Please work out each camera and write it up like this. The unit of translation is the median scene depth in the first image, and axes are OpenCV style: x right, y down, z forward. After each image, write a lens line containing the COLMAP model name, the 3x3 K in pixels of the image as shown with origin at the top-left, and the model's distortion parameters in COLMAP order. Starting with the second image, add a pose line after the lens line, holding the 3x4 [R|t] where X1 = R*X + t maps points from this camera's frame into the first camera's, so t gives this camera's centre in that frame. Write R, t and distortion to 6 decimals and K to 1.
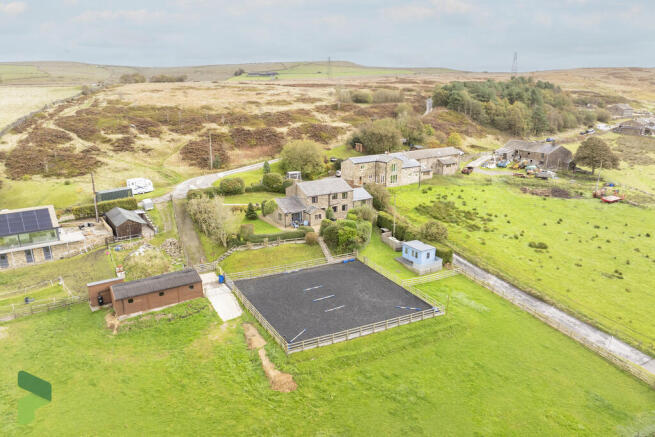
lens RADIAL K [[467.5, 0, 327.5], [0, 467.5, 218.5], [0, 0, 1]] dist [-0.031691, -0.001615]
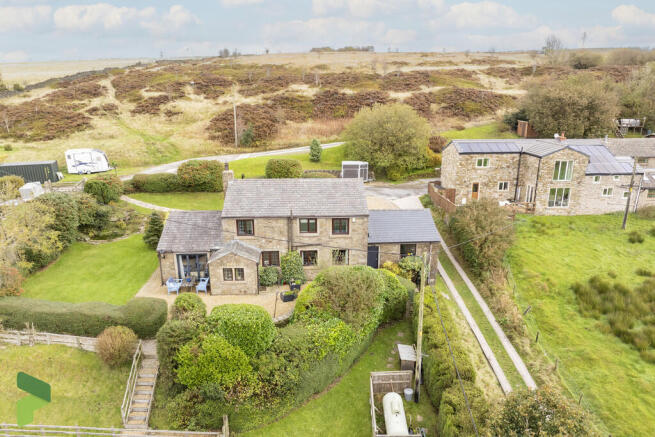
lens RADIAL K [[467.5, 0, 327.5], [0, 467.5, 218.5], [0, 0, 1]] dist [-0.031691, -0.001615]
pose [[0.868240, 0.137383, -0.476745, 0.164955], [-0.133603, 0.990144, 0.042013, -0.055830], [0.477818, 0.027217, 0.878037, 0.536464]]
